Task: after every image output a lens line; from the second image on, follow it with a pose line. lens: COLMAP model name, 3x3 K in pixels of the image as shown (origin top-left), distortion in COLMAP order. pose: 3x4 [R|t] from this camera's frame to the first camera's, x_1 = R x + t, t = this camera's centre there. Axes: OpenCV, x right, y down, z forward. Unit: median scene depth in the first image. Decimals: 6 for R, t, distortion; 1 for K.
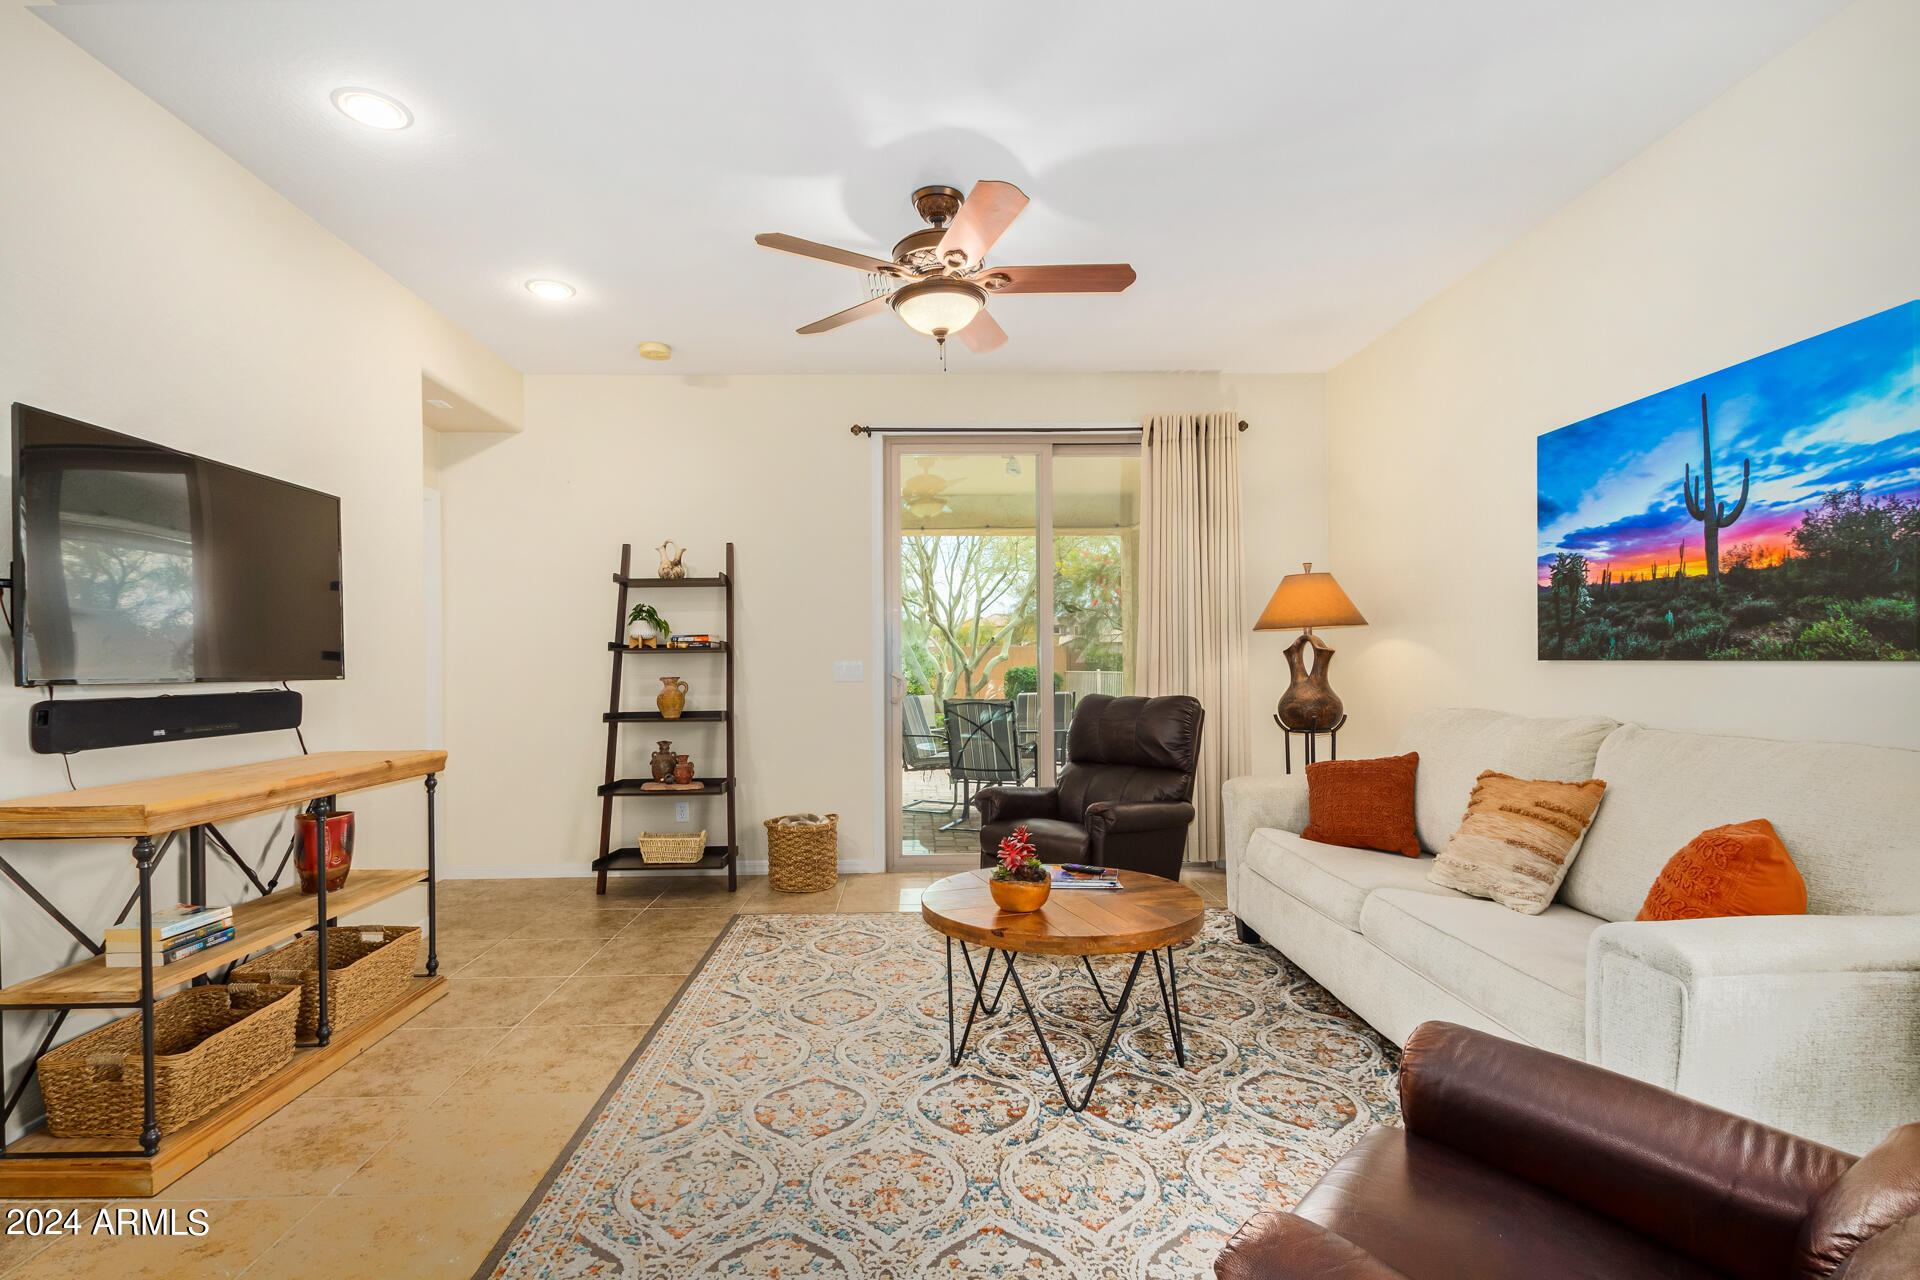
lens RADIAL K [[893.3, 0, 936.9], [0, 893.3, 673.0], [0, 0, 1]] dist [0.004748, -0.000993]
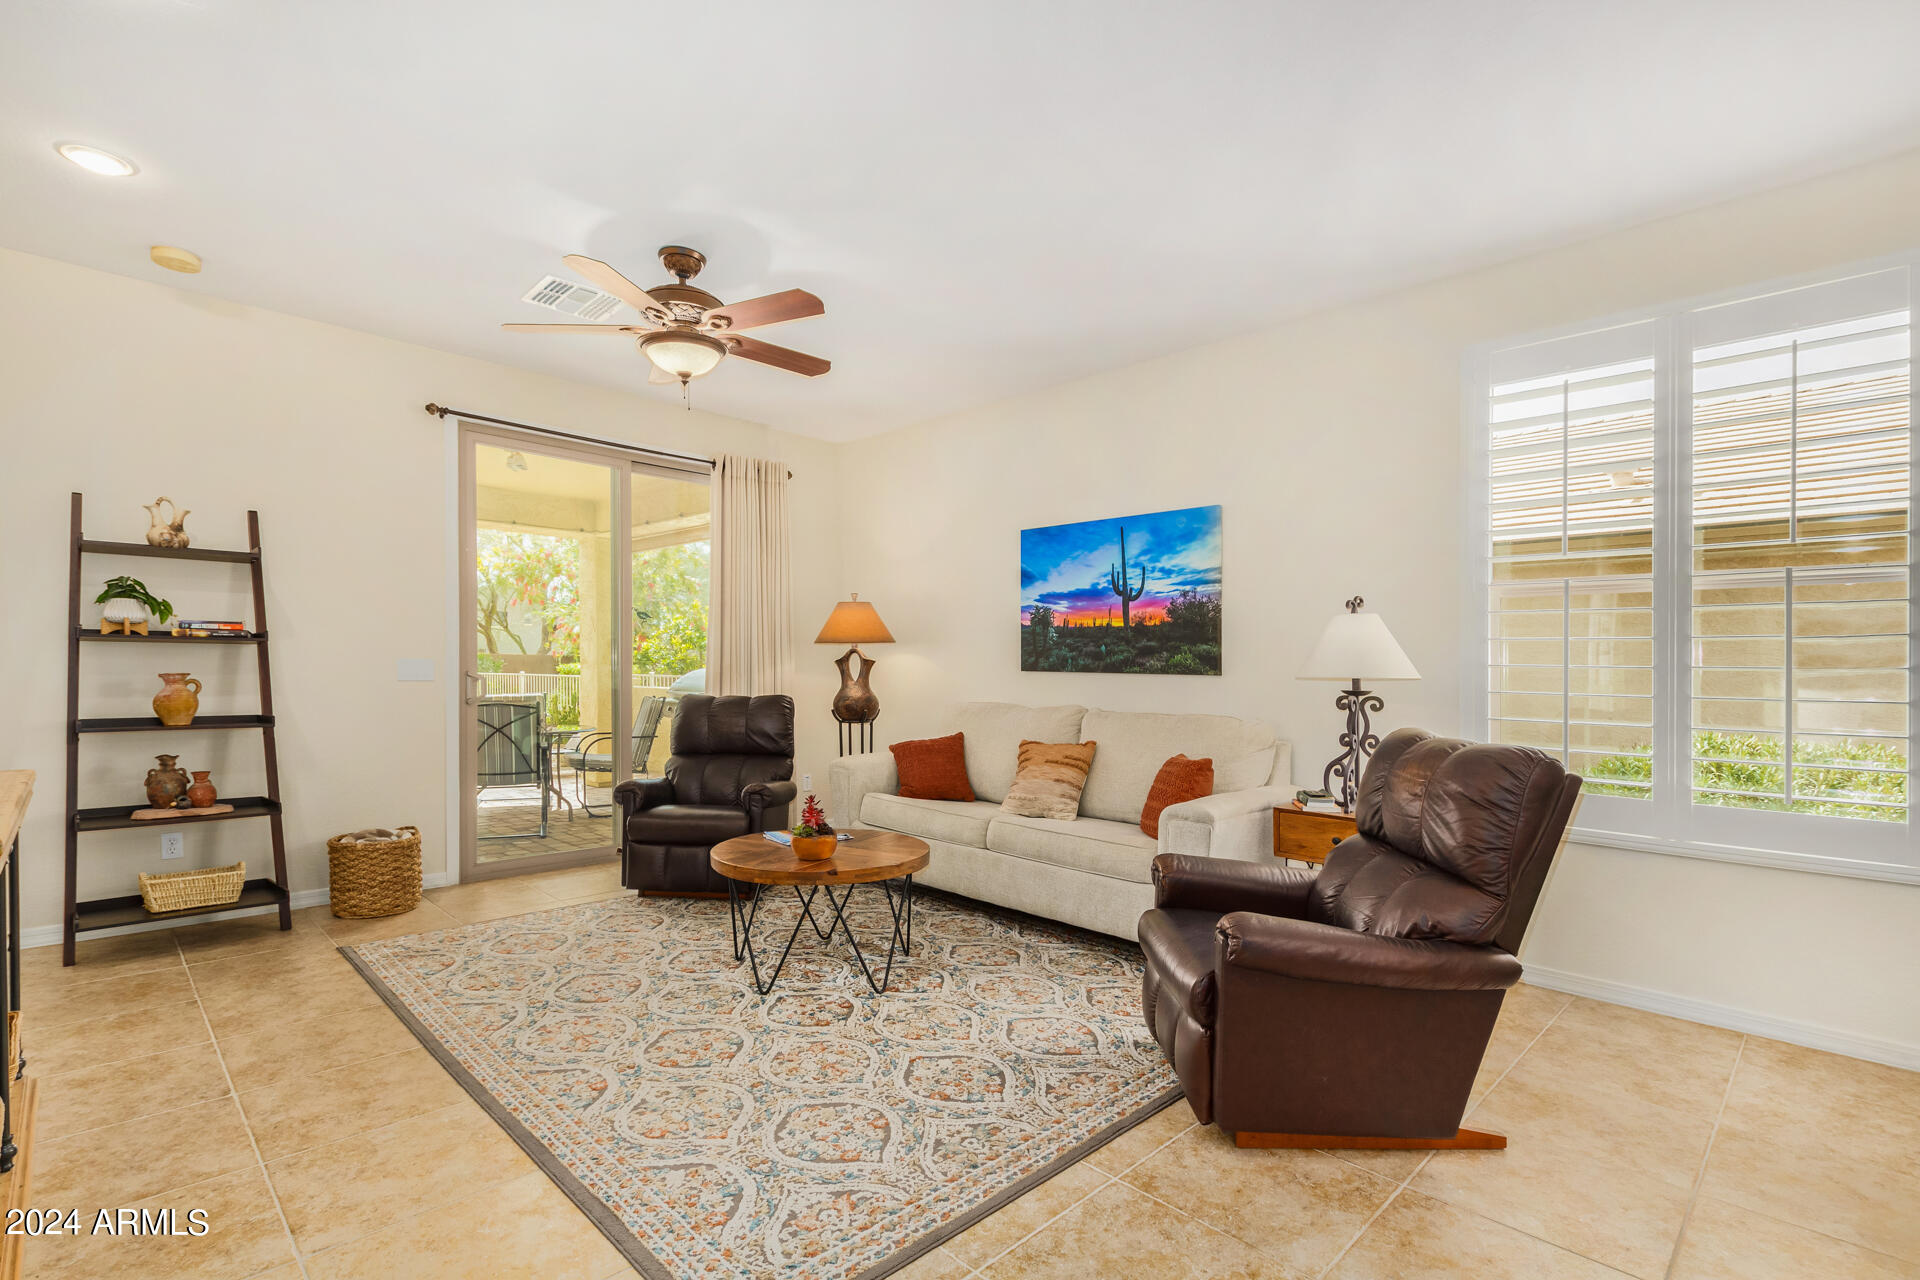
lens RADIAL K [[893.3, 0, 936.9], [0, 893.3, 673.0], [0, 0, 1]] dist [0.004748, -0.000993]
pose [[0.726007, 0.014565, 0.687533, -0.546973], [-0.012475, 0.999890, -0.008010, 0.003454], [-0.687574, -0.002762, 0.726109, -0.046338]]
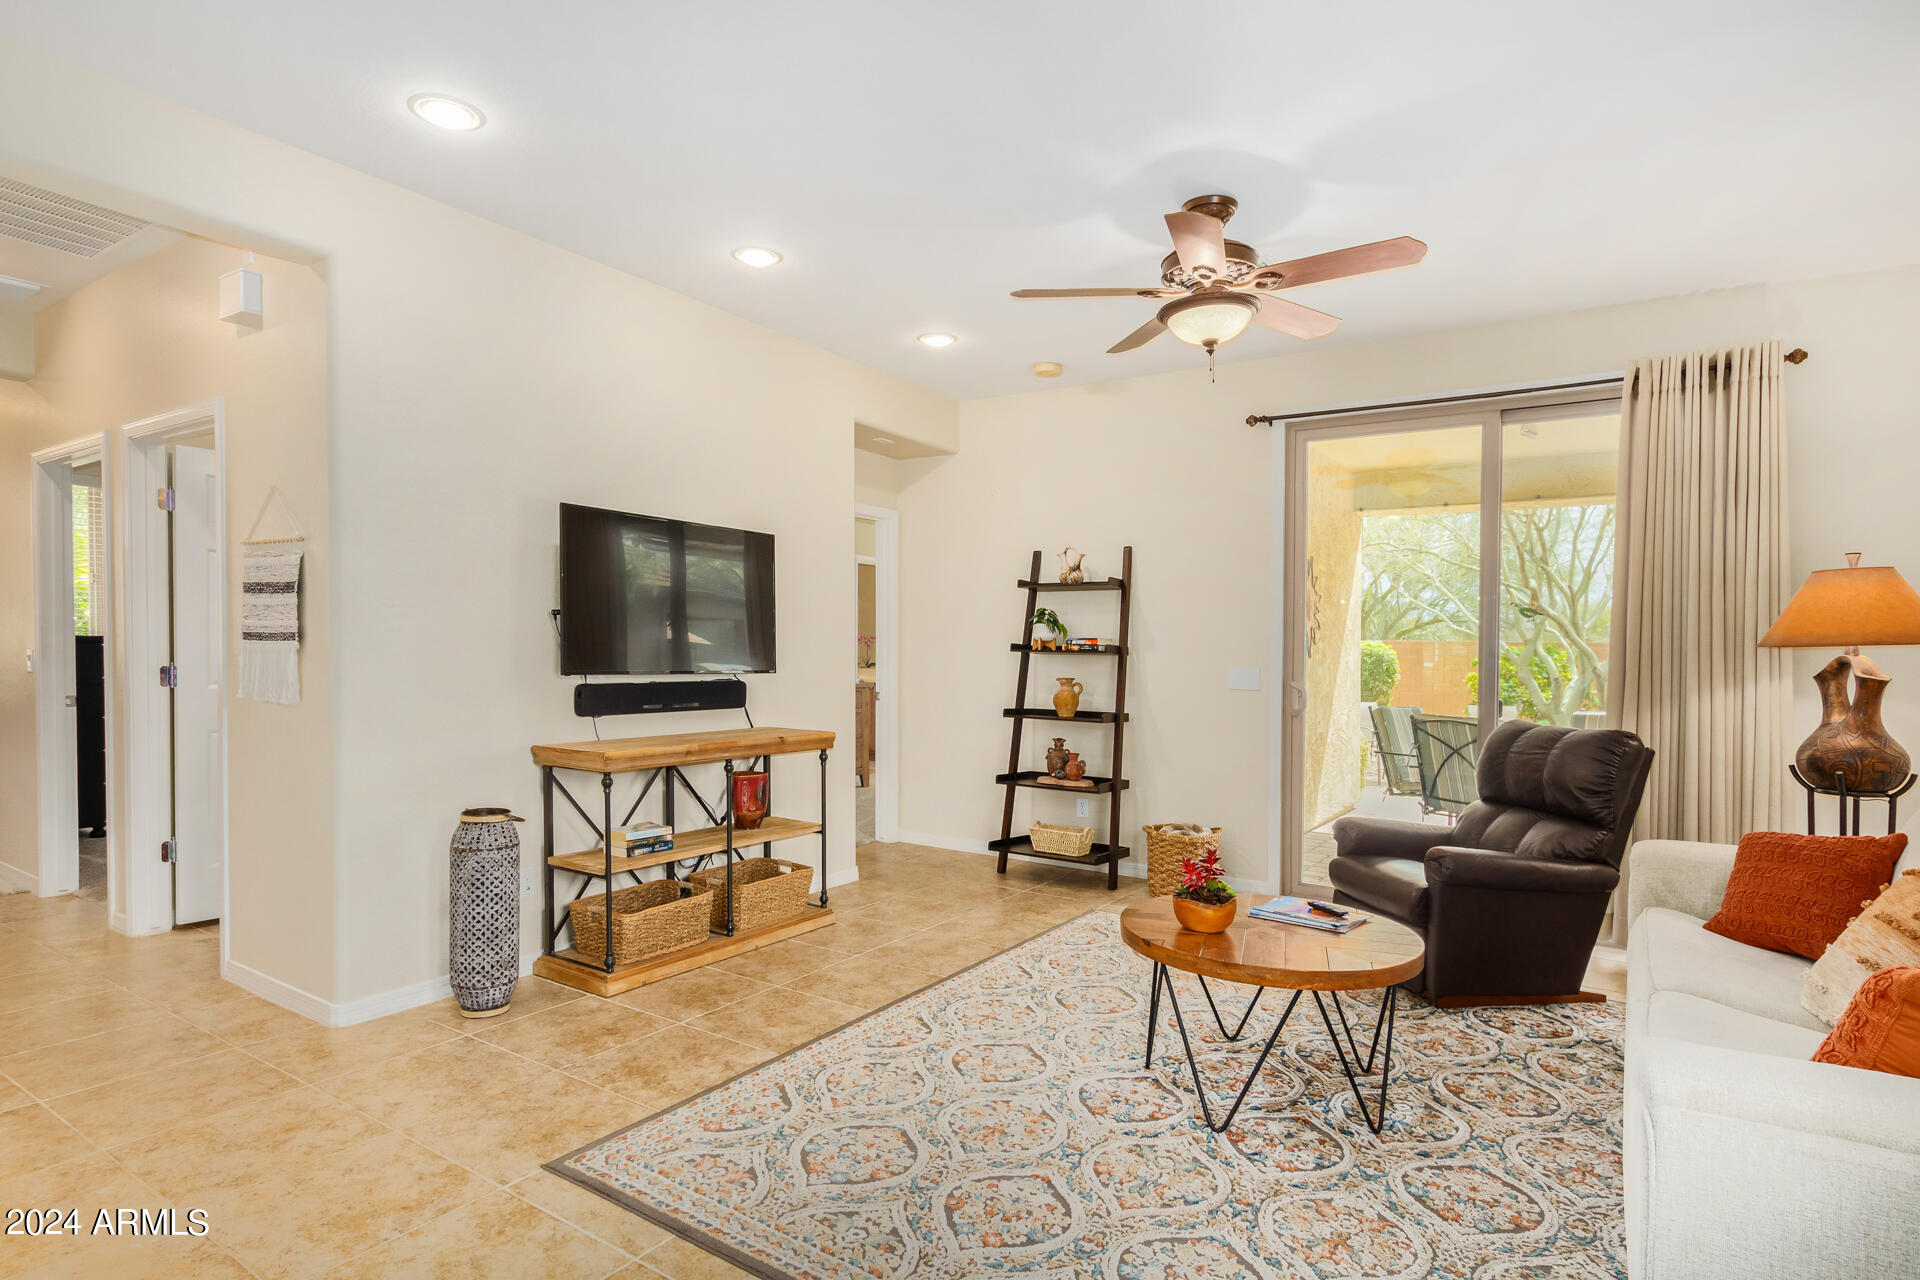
lens RADIAL K [[1001.7, 0, 933.8], [0, 1001.7, 697.7], [0, 0, 1]] dist [0.002078, -0.000529]
pose [[0.818309, 0.051572, -0.572461, 0.385510], [-0.031563, 0.998496, 0.044835, -0.030756], [0.573912, -0.018620, 0.818706, -0.076992]]
